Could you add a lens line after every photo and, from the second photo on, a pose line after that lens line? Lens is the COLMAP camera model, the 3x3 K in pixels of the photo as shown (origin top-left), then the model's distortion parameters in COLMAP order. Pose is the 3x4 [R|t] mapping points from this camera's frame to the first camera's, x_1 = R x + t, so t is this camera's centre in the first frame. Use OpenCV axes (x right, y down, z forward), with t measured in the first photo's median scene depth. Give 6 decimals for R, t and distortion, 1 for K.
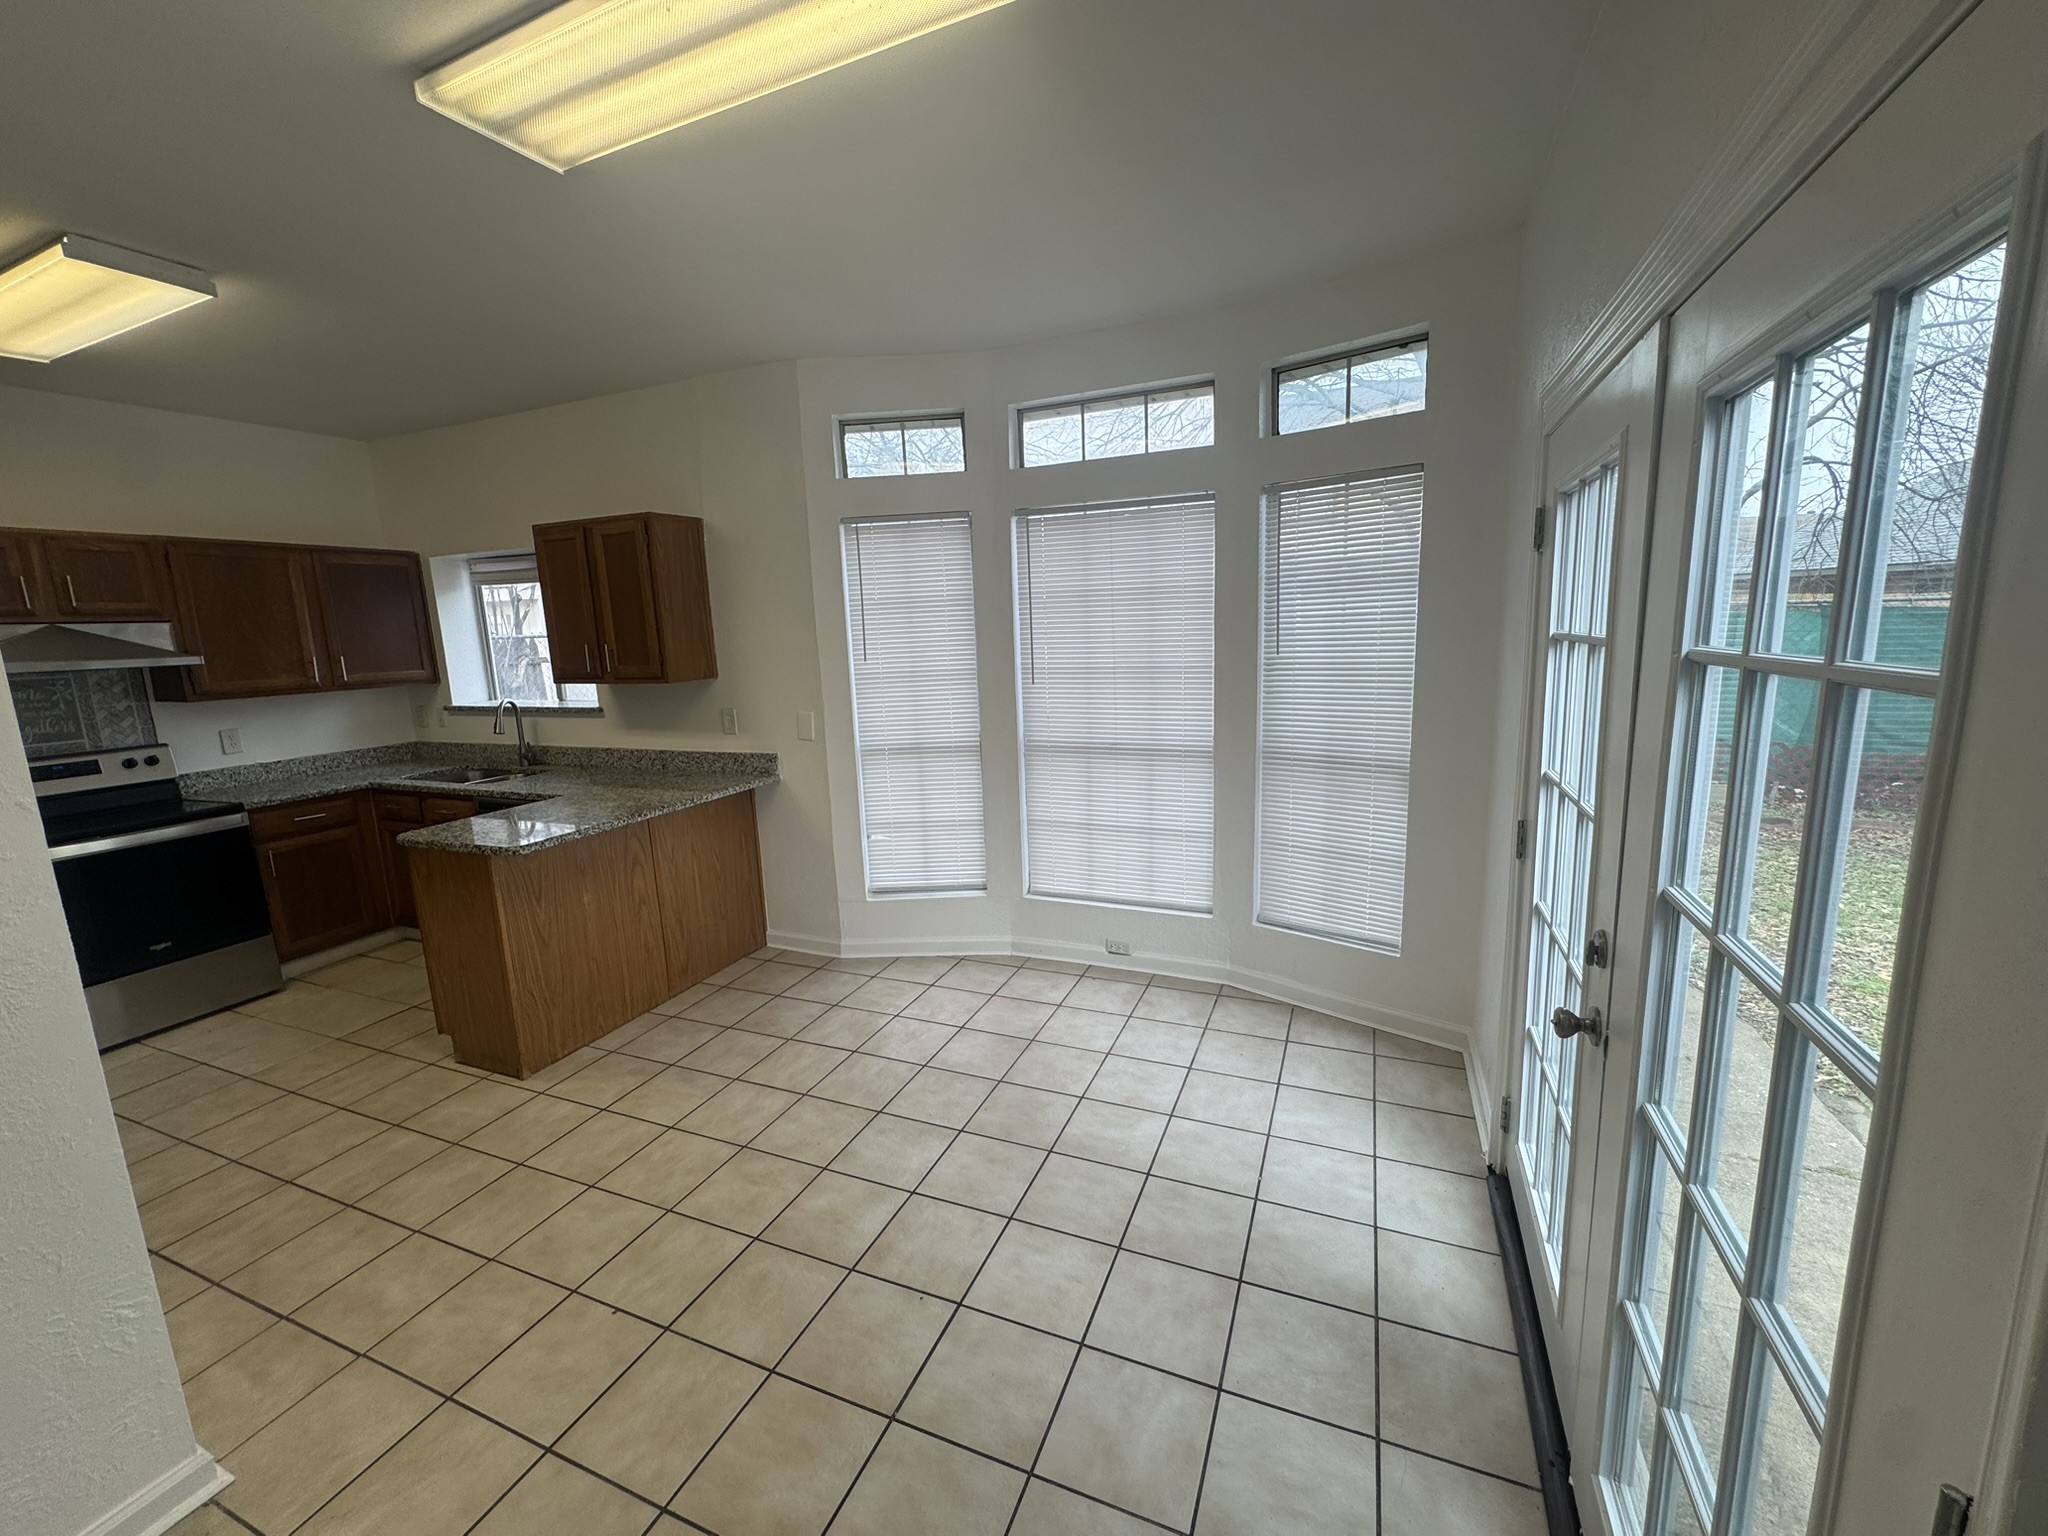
lens RADIAL K [[821.2, 0, 1022.4], [0, 821.2, 766.3], [0, 0, 1]] dist [-0.003579, 0.000184]
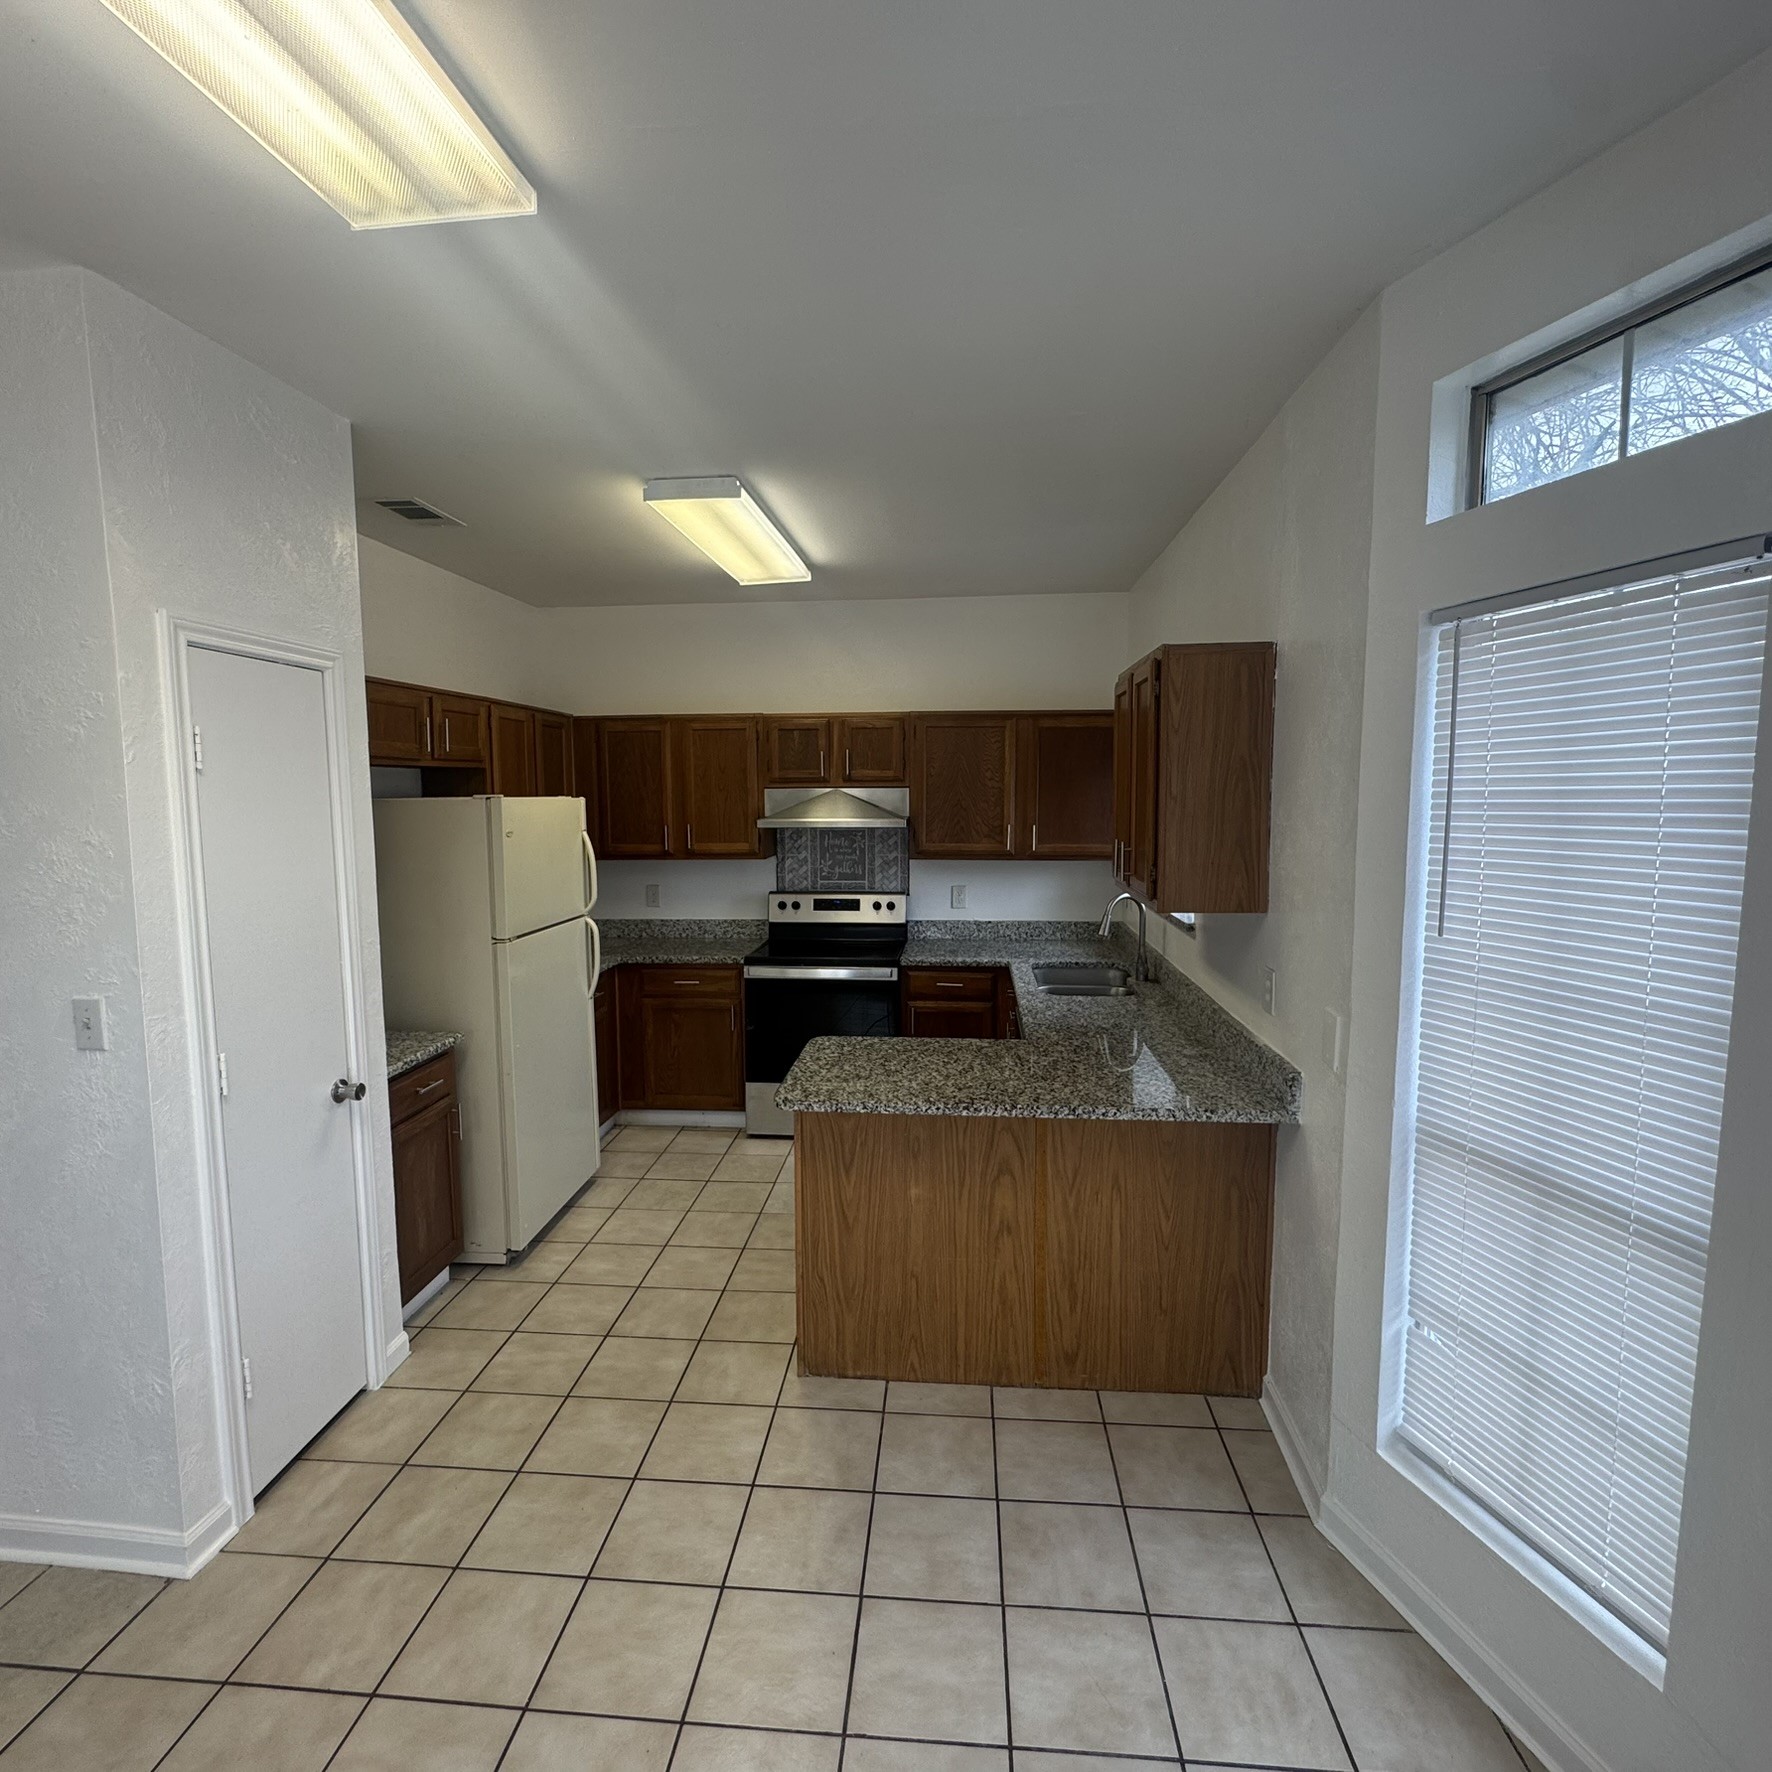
lens RADIAL K [[944.5, 0, 881.5], [0, 944.5, 889.6], [0, 0, 1]] dist [0.001934, -0.001283]
pose [[0.302115, 0.137863, -0.943250, 0.187345], [-0.169604, 0.981474, 0.089127, -0.150373], [0.938062, 0.133052, 0.319900, 0.578413]]
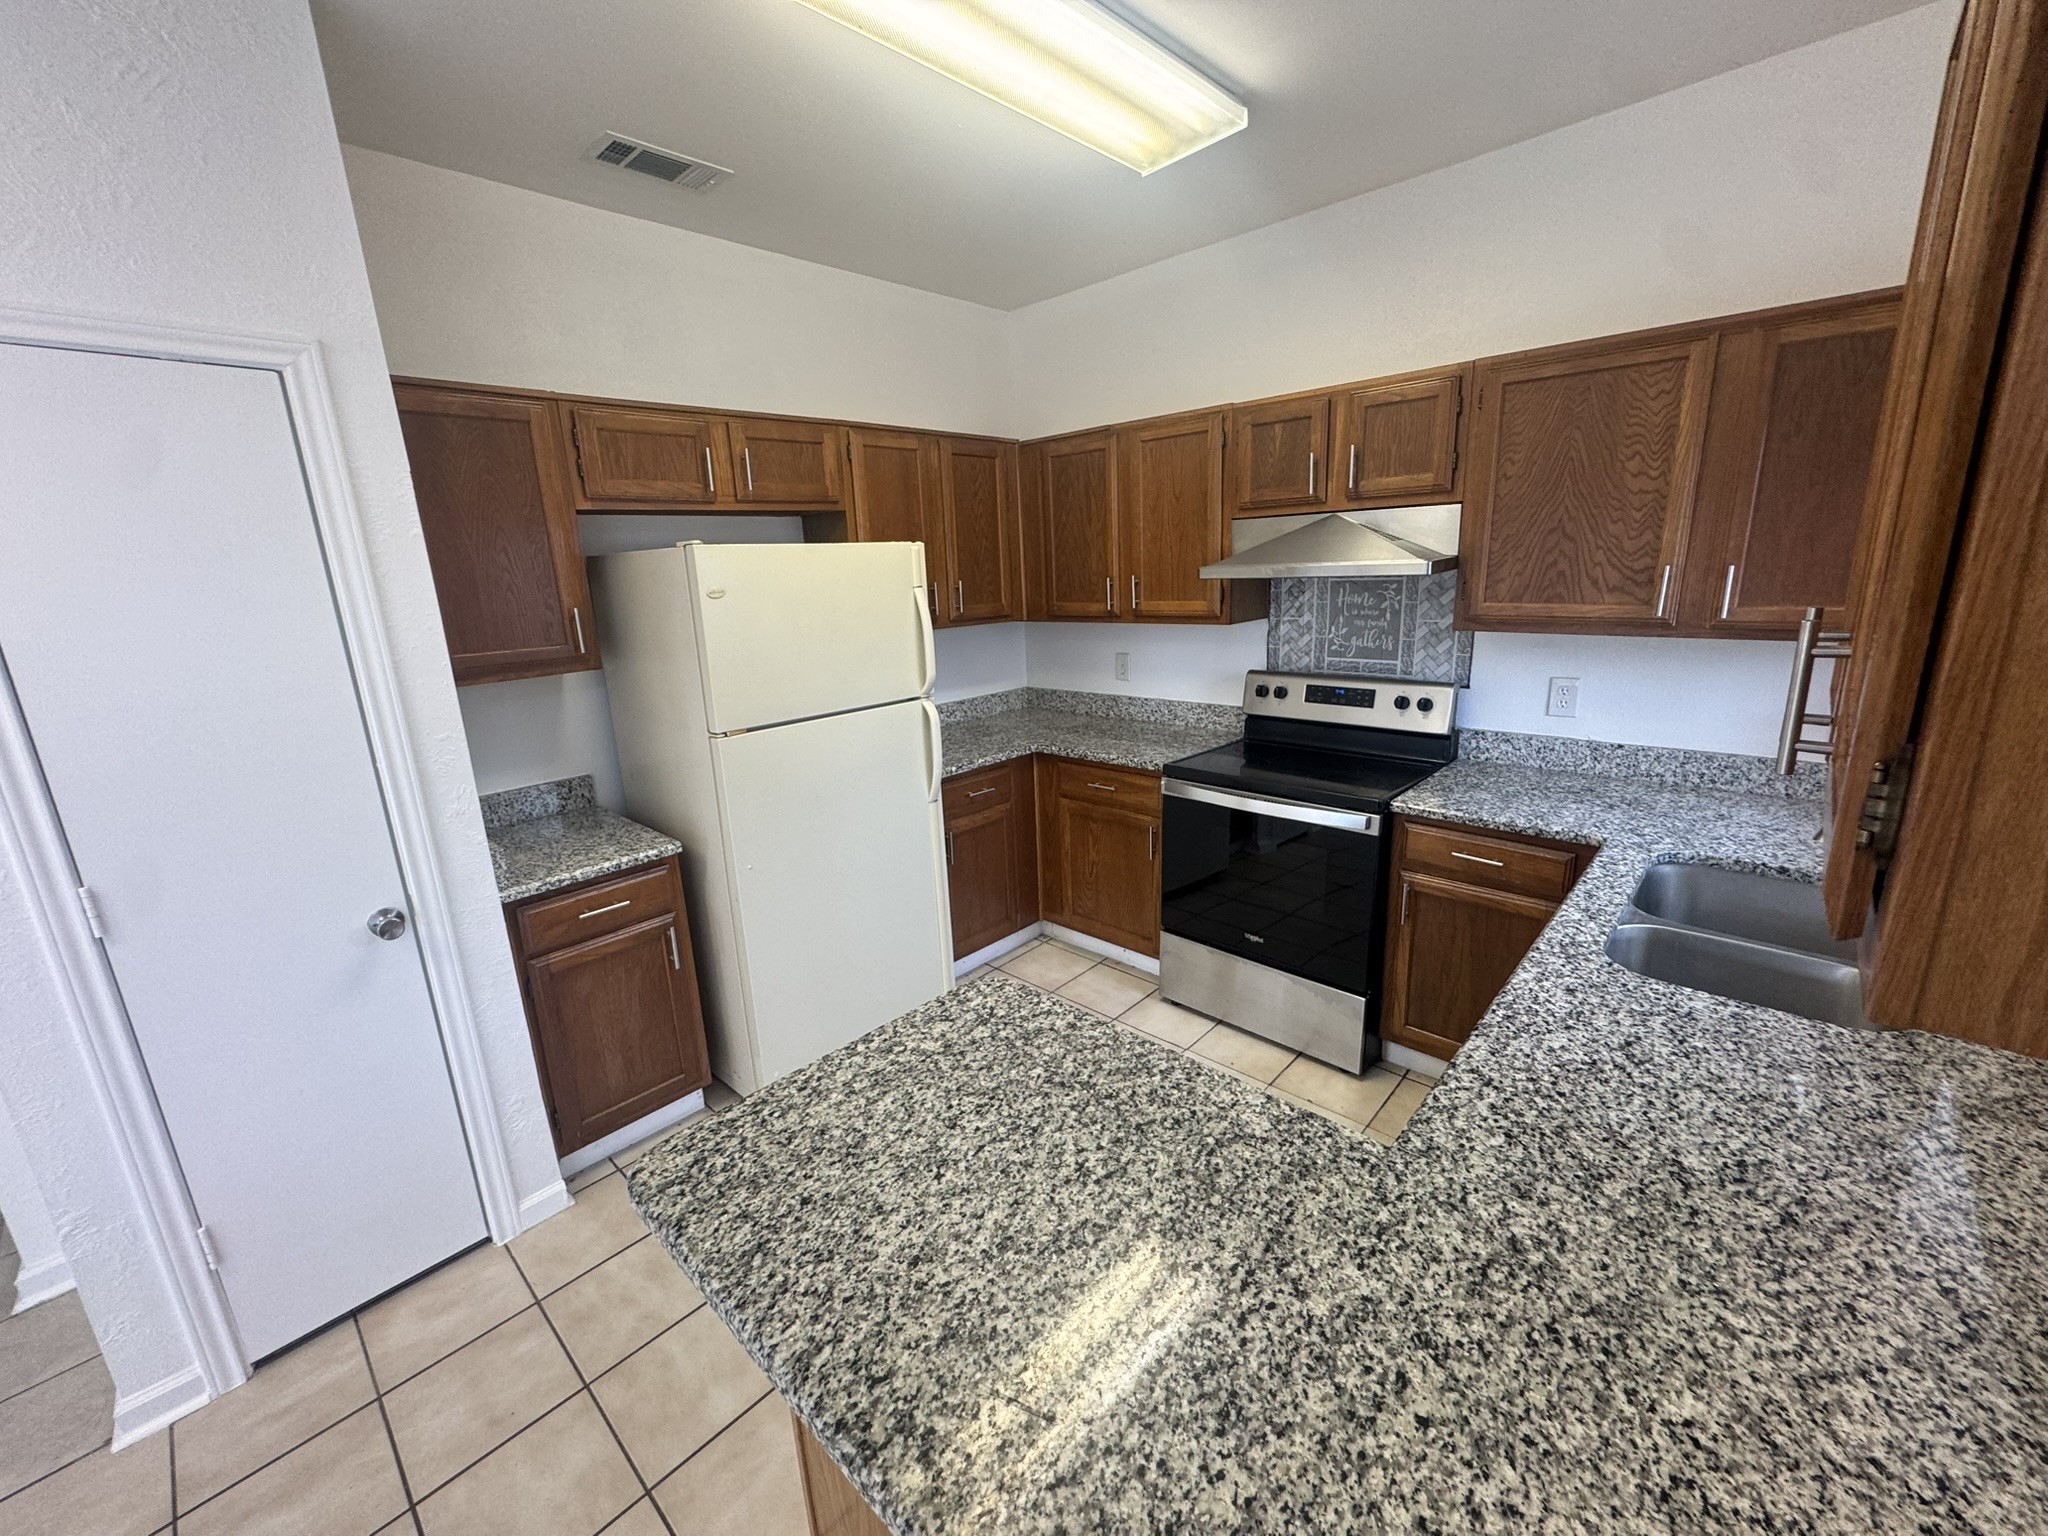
lens RADIAL K [[821.2, 0, 1018.9], [0, 821.2, 765.2], [0, 0, 1]] dist [-0.003579, 0.000184]
pose [[-0.352960, 0.280450, -0.892618, -0.293238], [-0.103480, 0.936467, 0.335144, -0.165952], [0.929899, 0.210660, -0.301514, 0.927108]]
